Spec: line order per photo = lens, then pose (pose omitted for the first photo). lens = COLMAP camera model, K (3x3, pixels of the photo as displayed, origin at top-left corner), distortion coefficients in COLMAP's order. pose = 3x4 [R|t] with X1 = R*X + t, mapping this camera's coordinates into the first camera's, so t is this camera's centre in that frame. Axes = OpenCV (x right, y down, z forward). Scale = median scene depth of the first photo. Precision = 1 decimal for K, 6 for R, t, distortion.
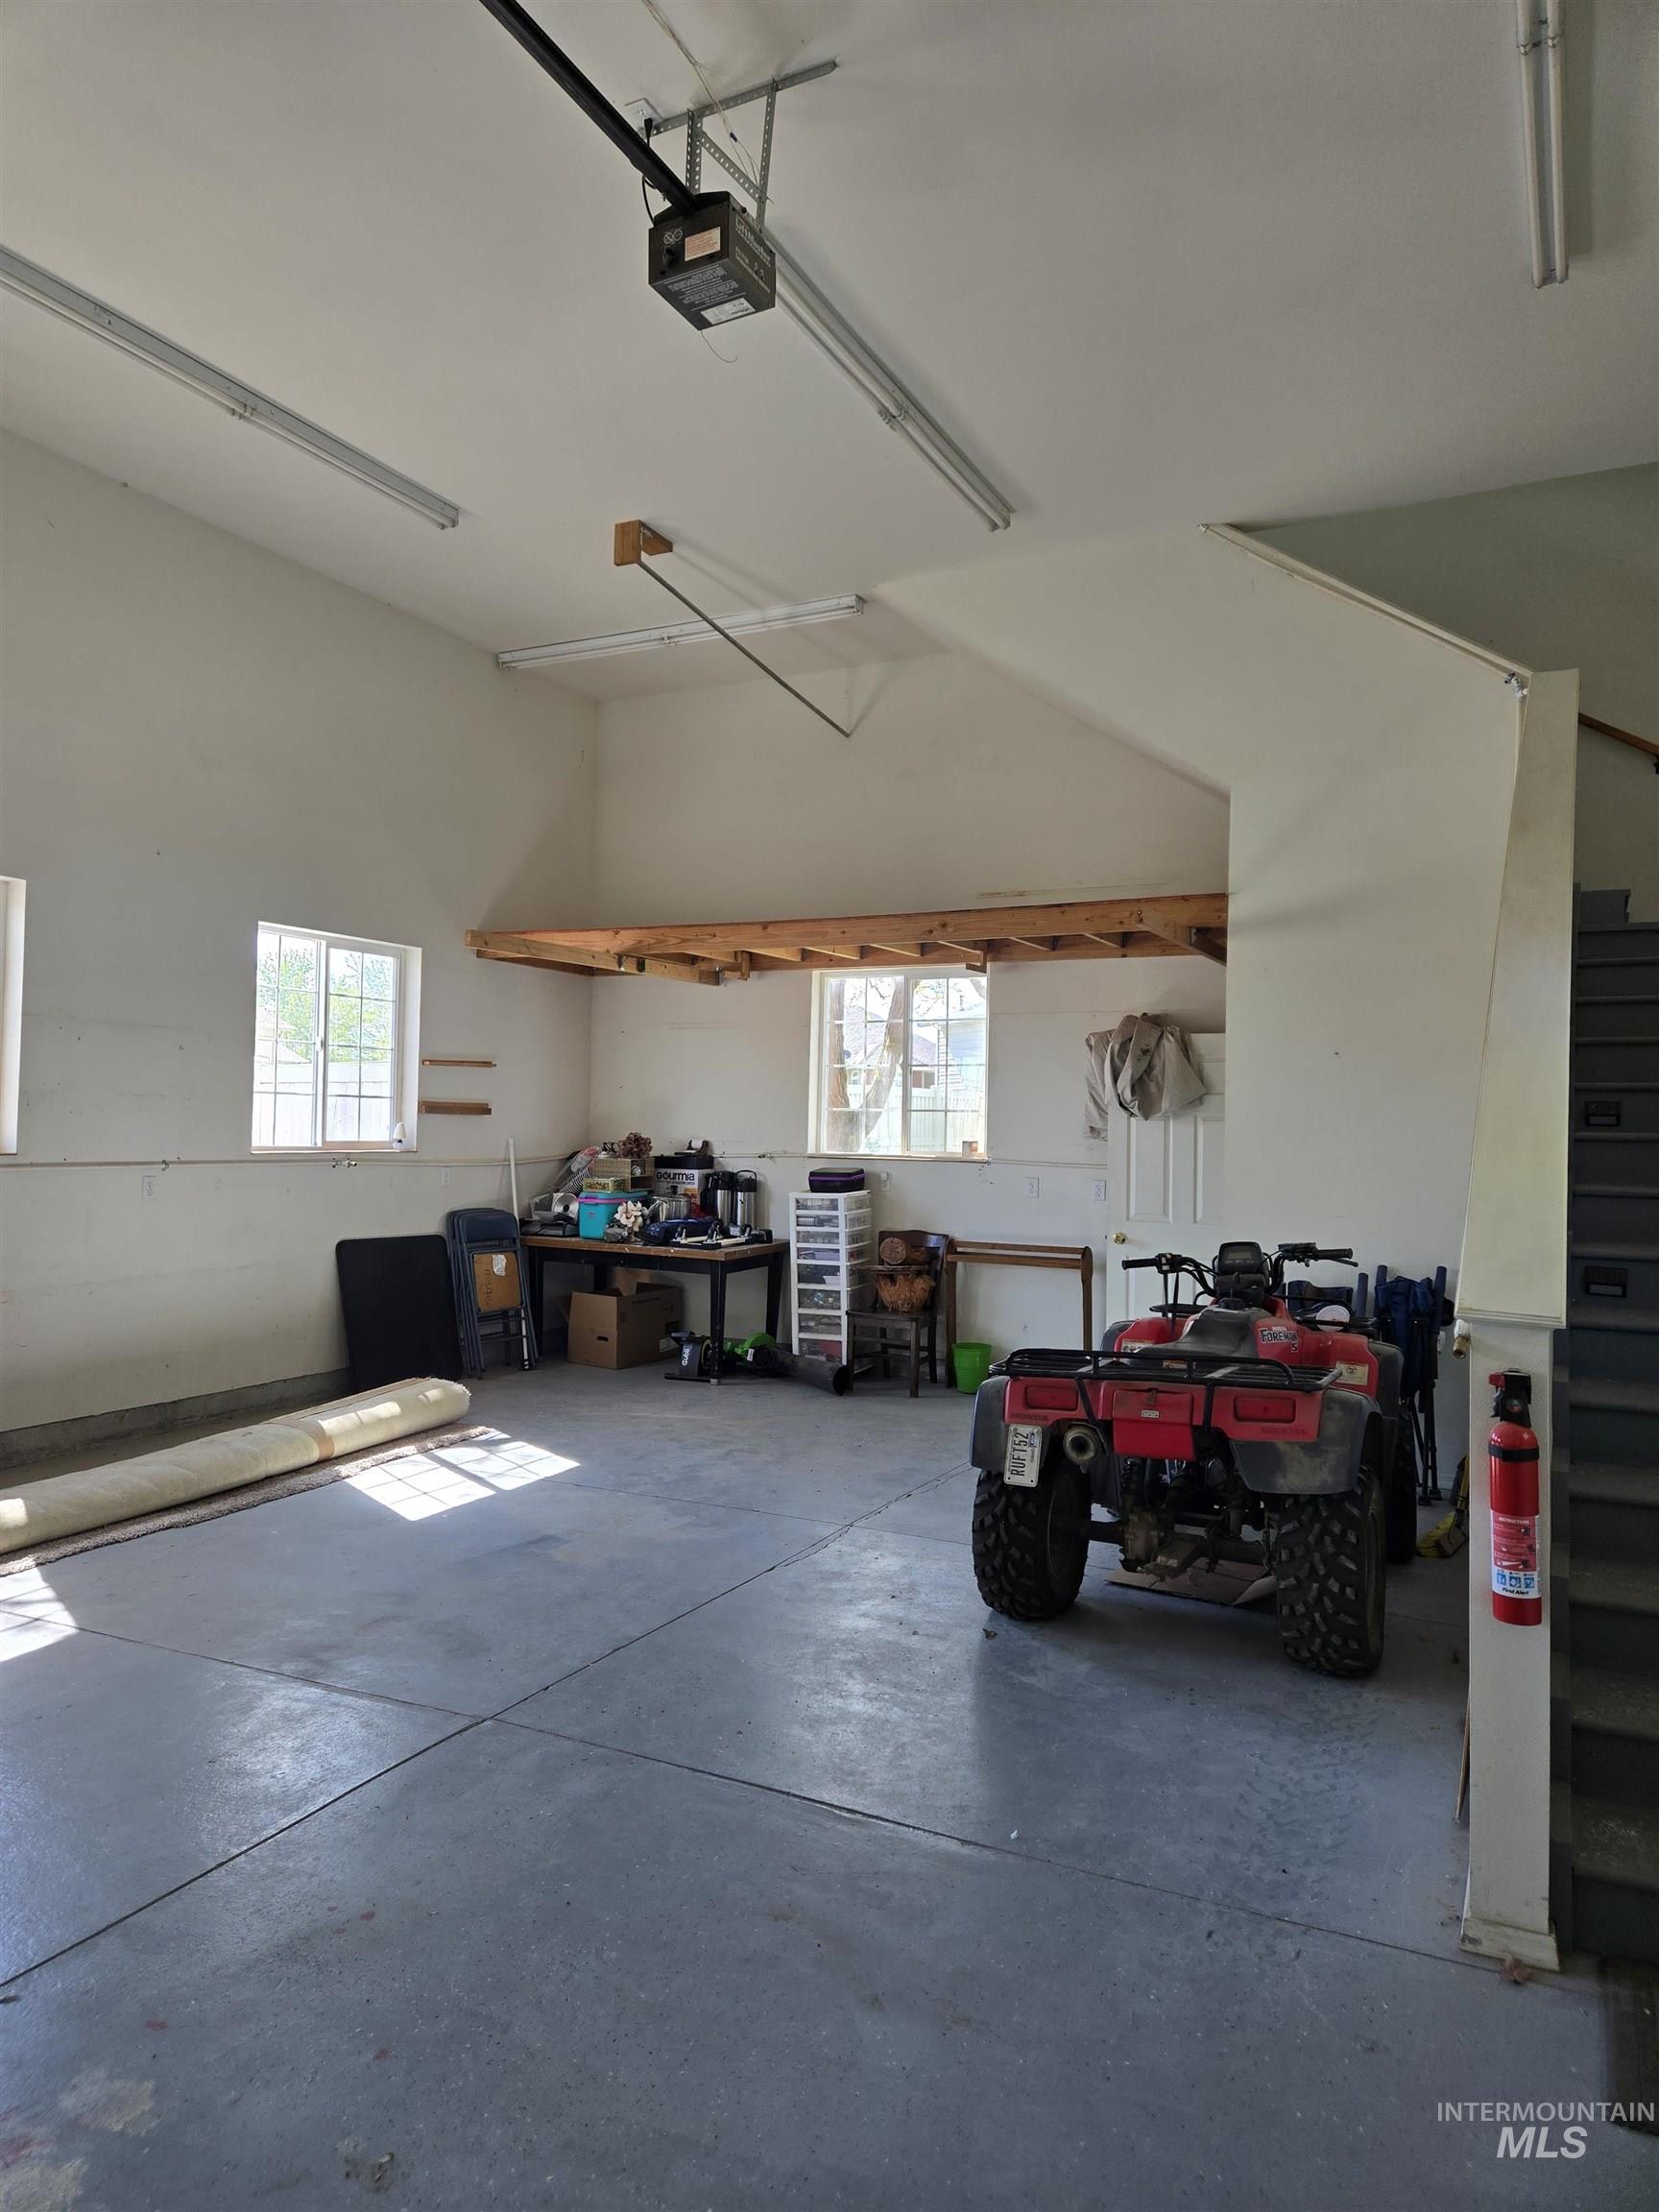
lens RADIAL K [[1500.3, 0, 753.7], [0, 1500.3, 1095.3], [0, 0, 1]] dist [0.044772, -0.034312]
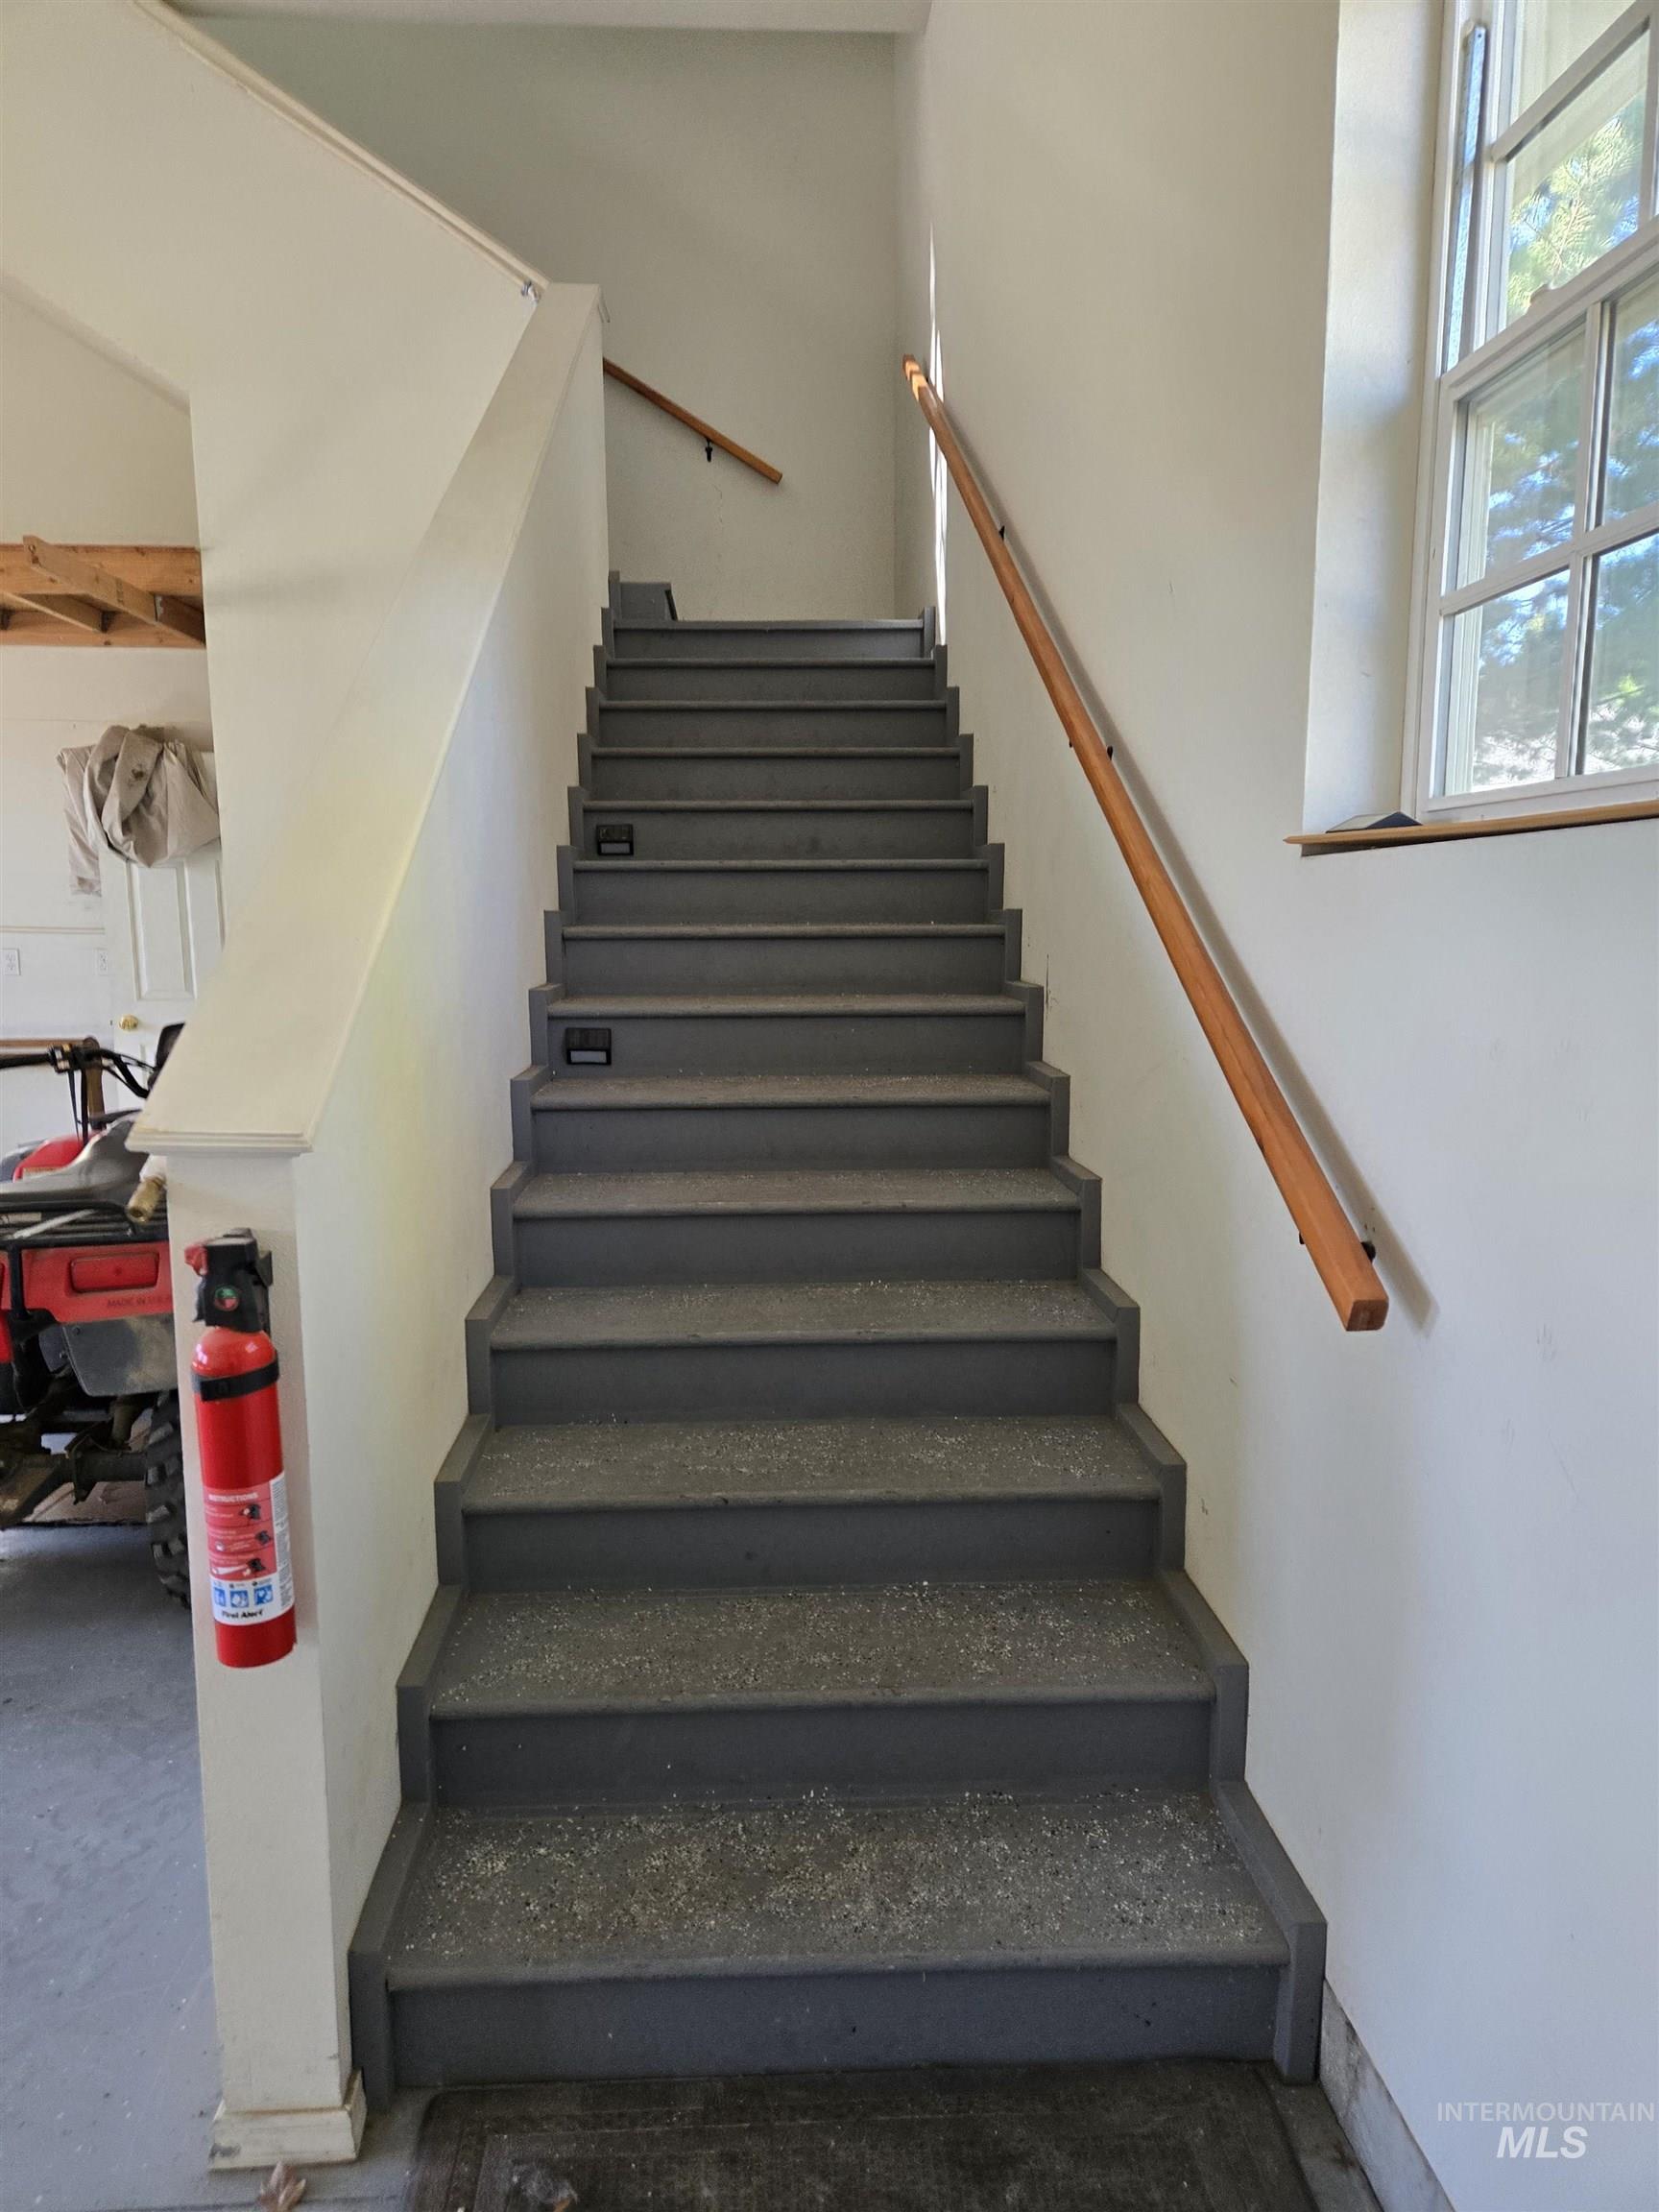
lens RADIAL K [[1500.3, 0, 829.9], [0, 1500.3, 1108.9], [0, 0, 1]] dist [0.044772, -0.034312]
pose [[0.852235, -0.088223, 0.515667, 0.201535], [0.006056, 0.987276, 0.158899, 0.024209], [-0.523124, -0.132297, 0.841926, 0.209167]]
